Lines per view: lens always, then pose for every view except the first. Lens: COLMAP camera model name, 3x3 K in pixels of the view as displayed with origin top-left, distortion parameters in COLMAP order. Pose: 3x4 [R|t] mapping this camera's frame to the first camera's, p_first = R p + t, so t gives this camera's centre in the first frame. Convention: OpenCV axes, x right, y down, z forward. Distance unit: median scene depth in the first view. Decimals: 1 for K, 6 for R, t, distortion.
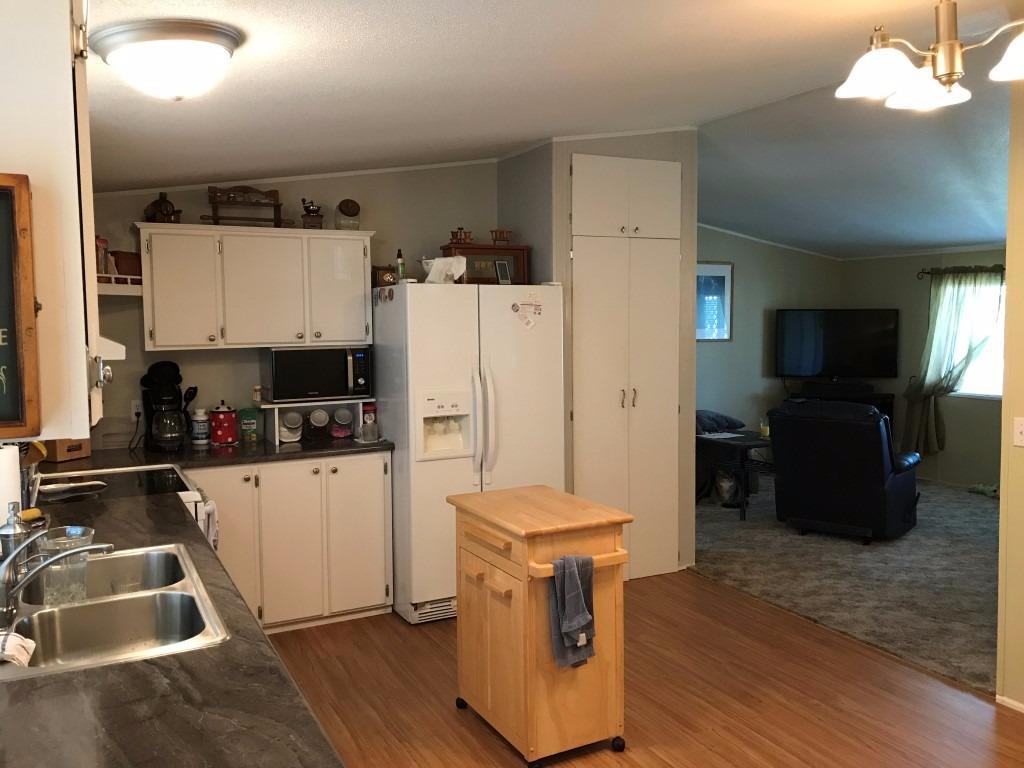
lens RADIAL K [[837.7, 0, 514.6], [0, 837.7, 376.7], [0, 0, 1]] dist [0.104167, -0.197978]
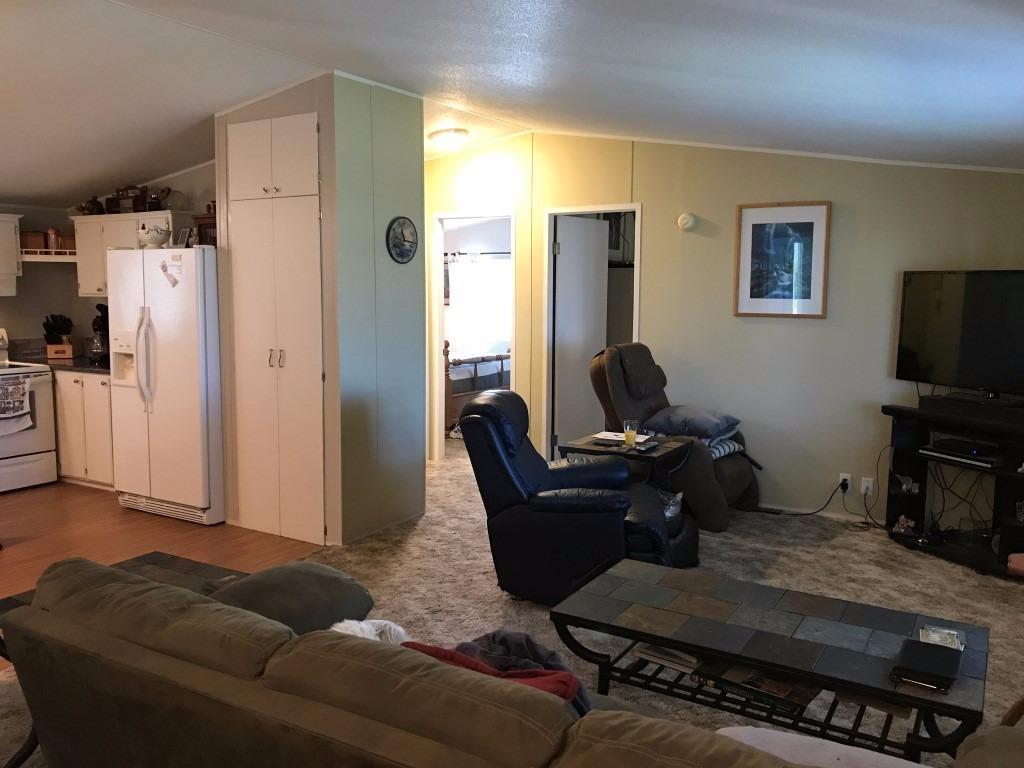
lens RADIAL K [[837.7, 0, 514.6], [0, 837.7, 376.7], [0, 0, 1]] dist [0.104167, -0.197978]
pose [[0.524179, 0.104381, -0.845187, 1.299176], [-0.070163, 0.994379, 0.079291, -0.060493], [0.848713, 0.017738, 0.528556, 0.799842]]
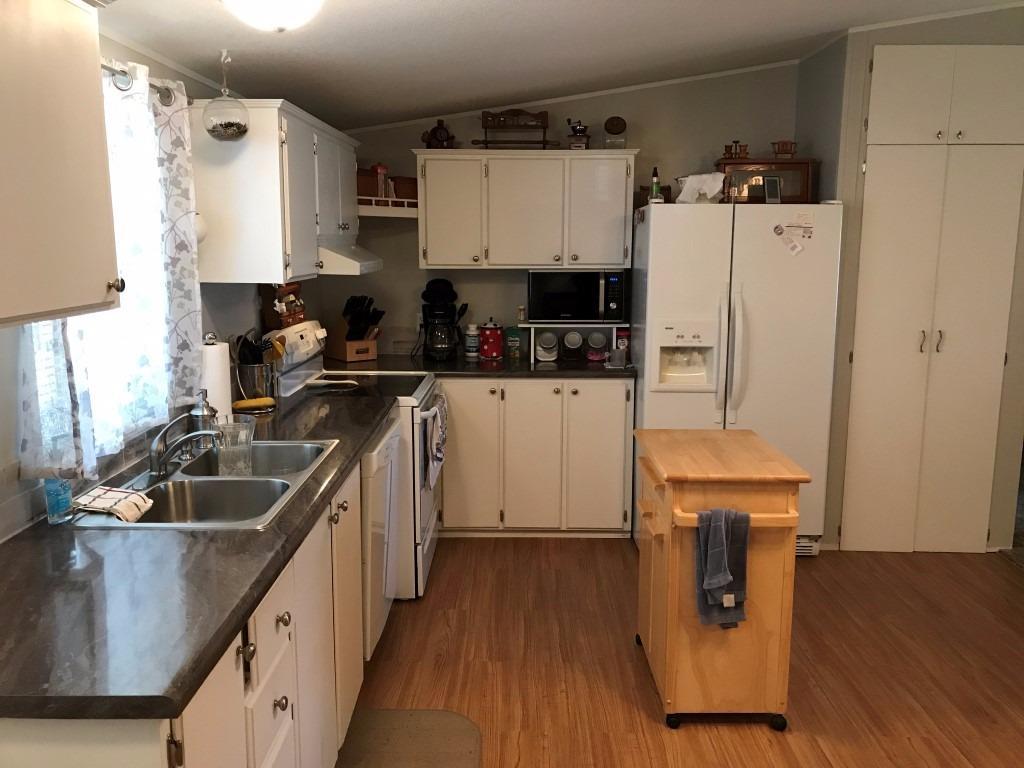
lens RADIAL K [[837.7, 0, 514.6], [0, 837.7, 376.7], [0, 0, 1]] dist [0.104167, -0.197978]
pose [[0.887744, 0.087218, -0.452000, 0.172763], [-0.046545, 0.993862, 0.100360, -0.005386], [0.457979, -0.068055, 0.886354, 0.069233]]
